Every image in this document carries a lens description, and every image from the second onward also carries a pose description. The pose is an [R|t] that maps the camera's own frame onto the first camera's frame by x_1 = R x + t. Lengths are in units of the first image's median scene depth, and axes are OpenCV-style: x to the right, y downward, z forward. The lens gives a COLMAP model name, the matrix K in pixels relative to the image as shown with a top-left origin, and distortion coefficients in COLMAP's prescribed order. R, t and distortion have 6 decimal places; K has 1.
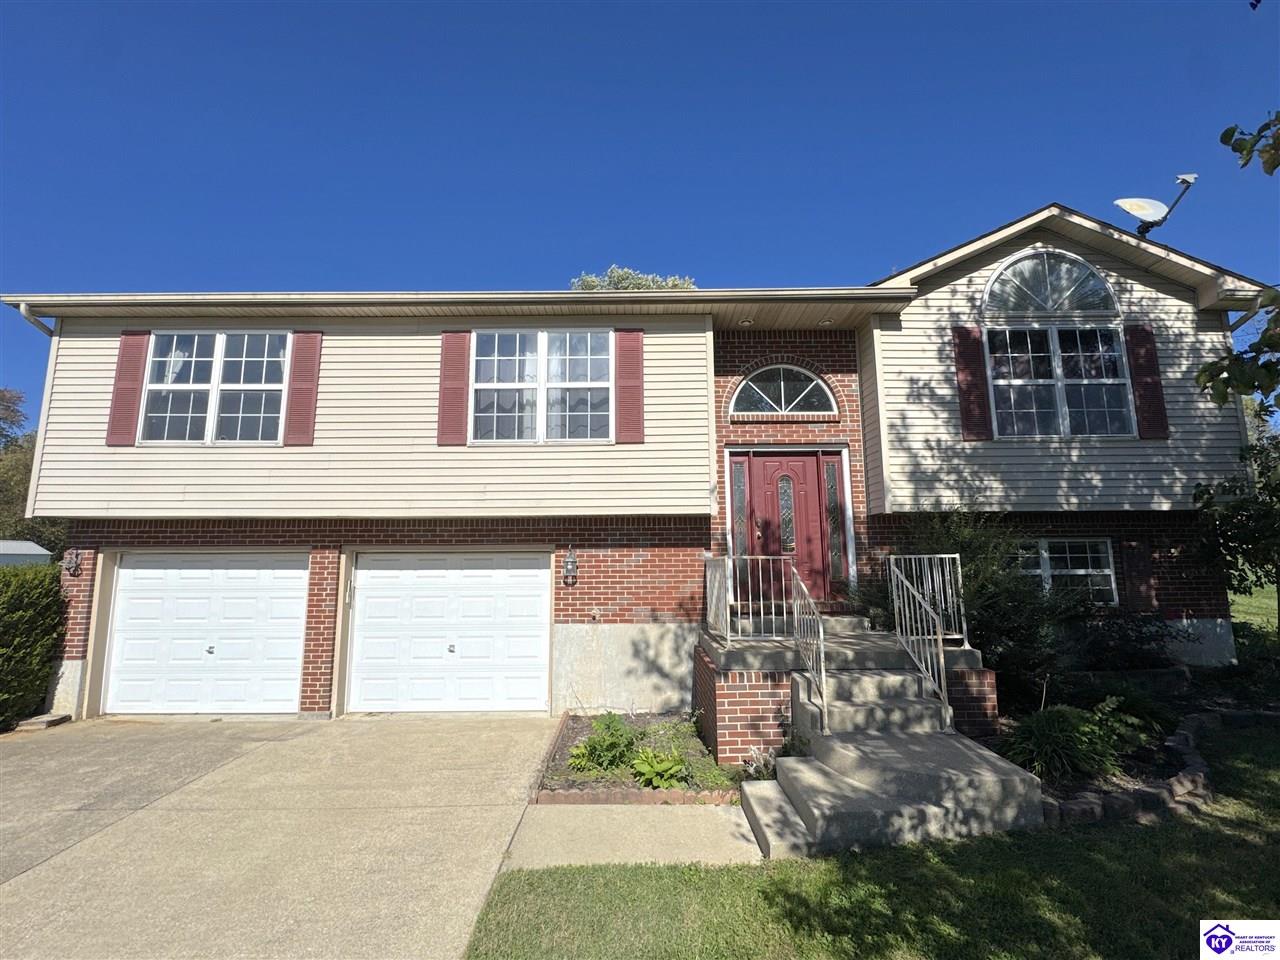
lens RADIAL K [[557.5, 0, 640.0], [0, 557.5, 480.0], [0, 0, 1]] dist [-0.000424, -0.000055]
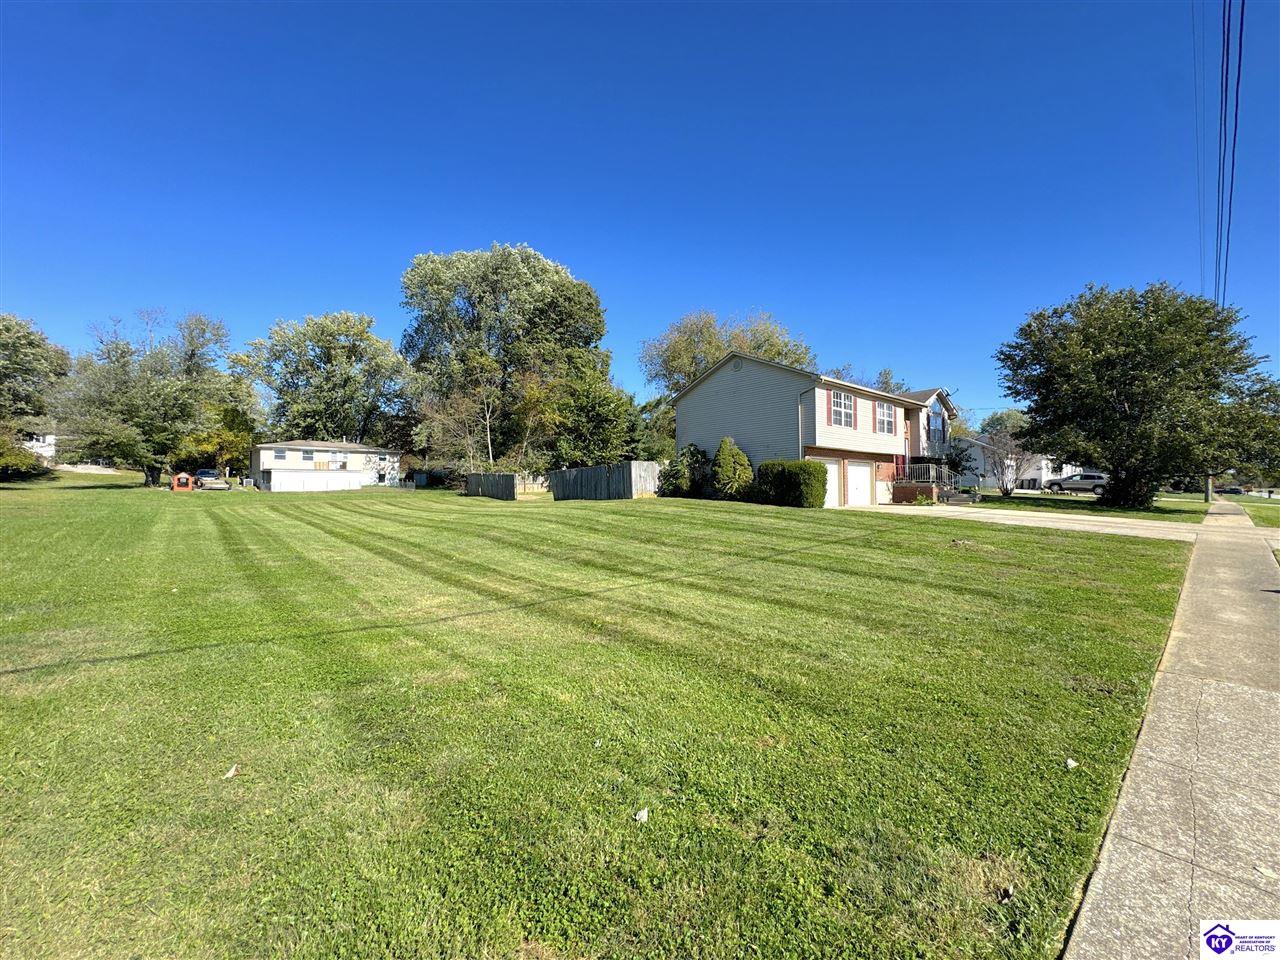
lens RADIAL K [[535.5, 0, 640.0], [0, 535.5, 480.0], [0, 0, 1]] dist [-0.003956, -0.000582]
pose [[0.745159, 0.015036, 0.666718, -3.812460], [-0.112973, 0.988142, 0.103979, 0.052566], [-0.657249, -0.152802, 0.738022, -0.645039]]
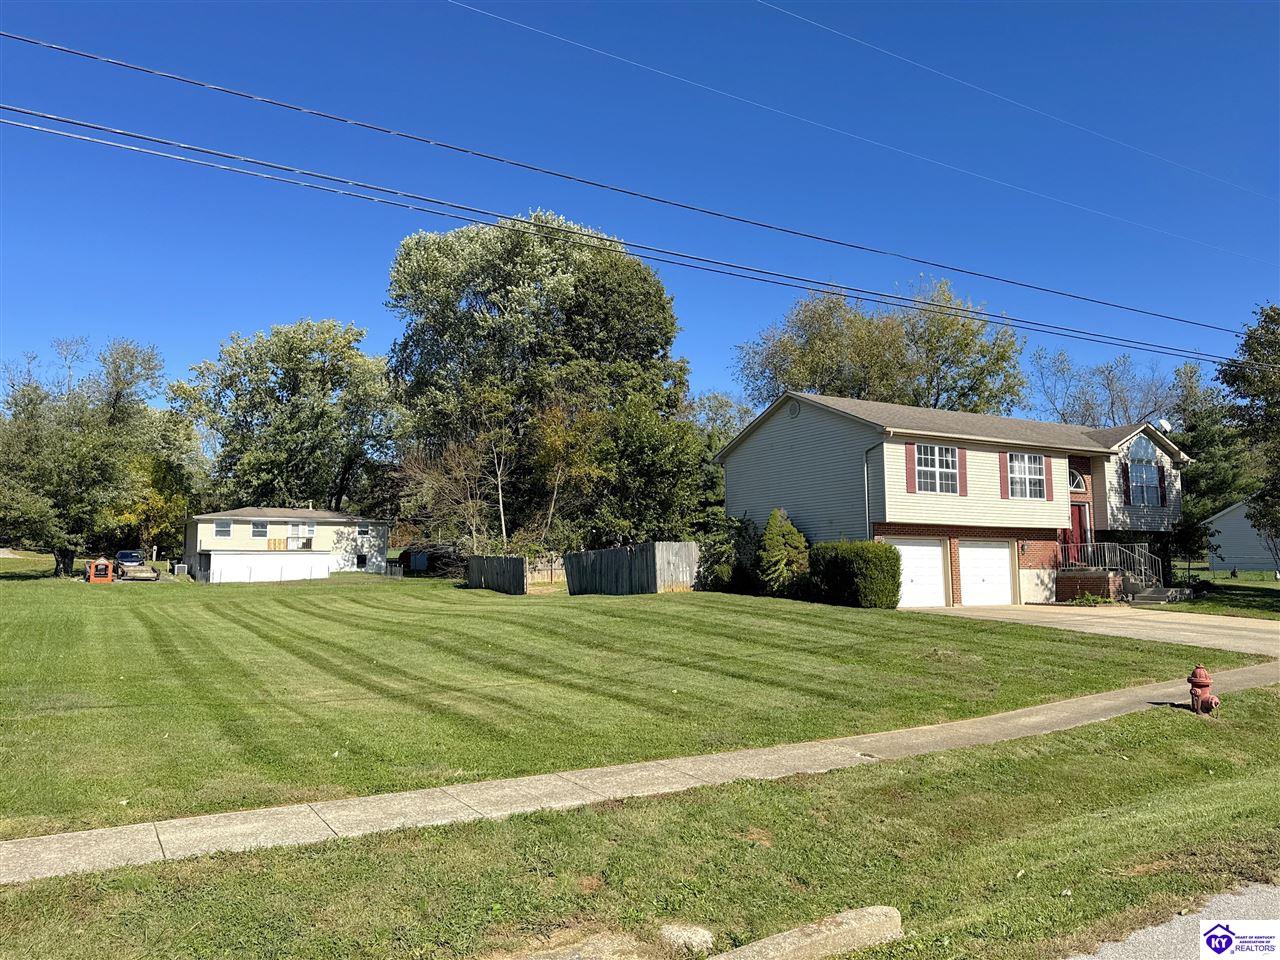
lens RADIAL K [[933.1, 0, 640.0], [0, 933.1, 480.0], [0, 0, 1]] dist [0.061565, -0.079705]
pose [[0.853227, 0.051152, 0.519026, -3.925144], [-0.085743, 0.995395, 0.042853, -0.185539], [-0.514444, -0.081067, 0.853684, -1.781101]]
